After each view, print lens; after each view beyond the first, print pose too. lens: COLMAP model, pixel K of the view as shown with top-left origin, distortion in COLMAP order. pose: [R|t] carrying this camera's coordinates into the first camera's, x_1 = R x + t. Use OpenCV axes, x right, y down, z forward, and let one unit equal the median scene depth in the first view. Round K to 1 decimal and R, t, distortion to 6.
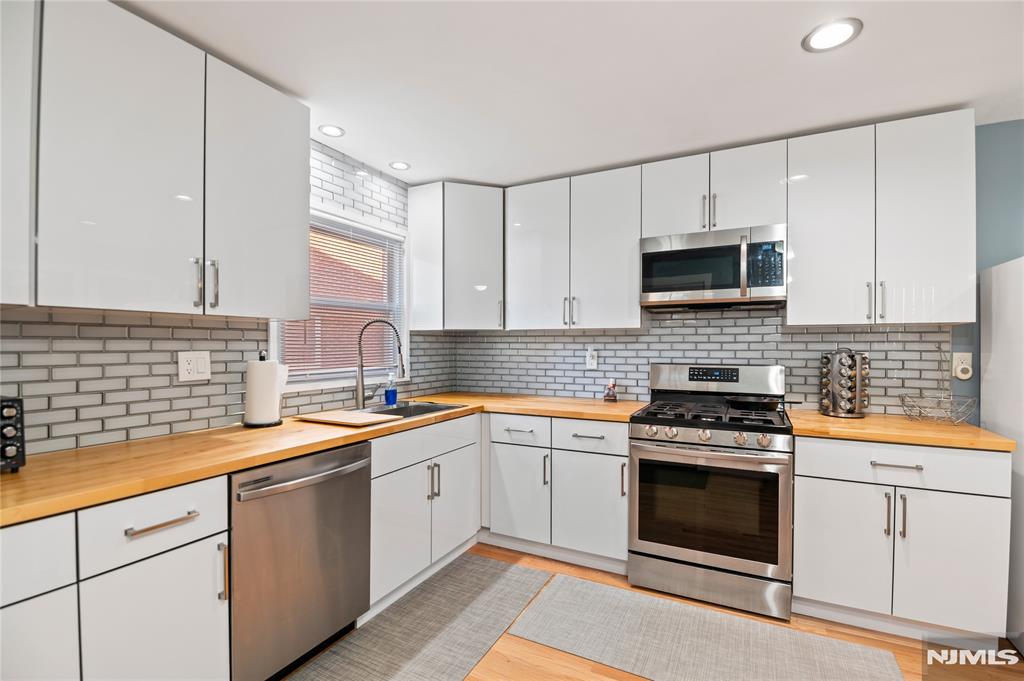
lens RADIAL K [[457.4, 0, 516.9], [0, 457.4, 348.5], [0, 0, 1]] dist [-0.001096, -0.011345]
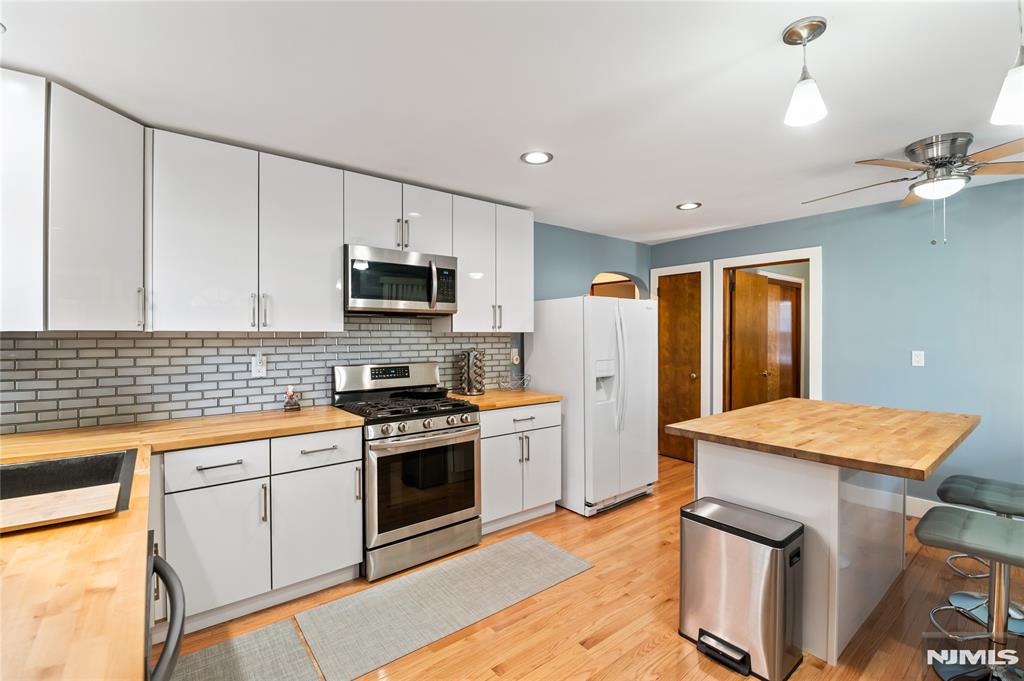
lens RADIAL K [[454.5, 0, 516.4], [0, 454.5, 337.8], [0, 0, 1]] dist [-0.000976, -0.011251]
pose [[0.405951, -0.006180, 0.913874, -0.535713], [0.010251, 0.999945, 0.002208, -0.032869], [-0.913837, 0.008471, 0.405992, 0.268925]]
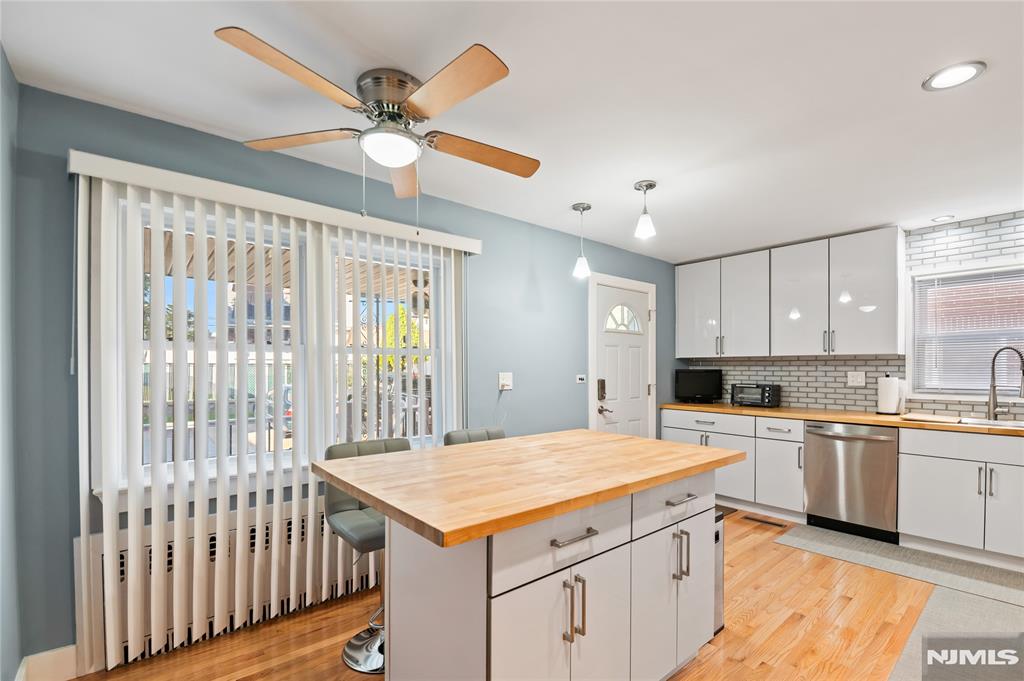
lens RADIAL K [[455.7, 0, 527.8], [0, 455.7, 367.2], [0, 0, 1]] dist [-0.000487, -0.011570]
pose [[-0.370044, -0.003412, -0.929008, 1.327581], [-0.008968, 0.999960, -0.000100, 0.000169], [0.928971, 0.008295, -0.370060, 0.306182]]
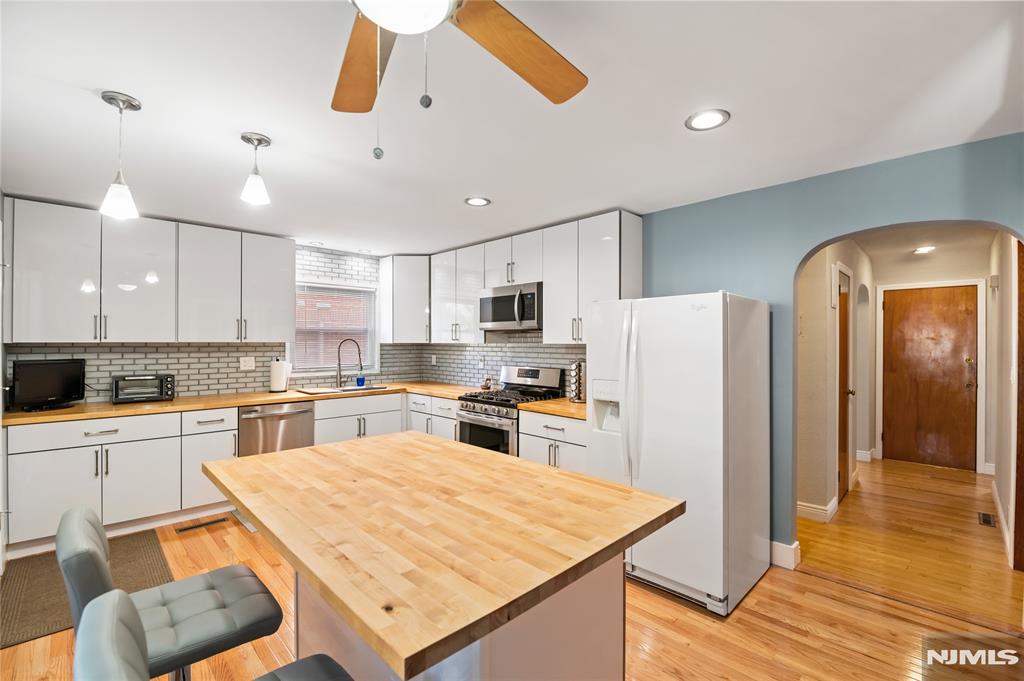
lens RADIAL K [[445.5, 0, 509.1], [0, 445.5, 343.3], [0, 0, 1]] dist [0.000145, -0.008868]
pose [[0.947257, 0.001703, -0.320472, 0.941419], [-0.003332, 0.999984, -0.004535, -0.042755], [0.320459, 0.005364, 0.947247, -0.511971]]
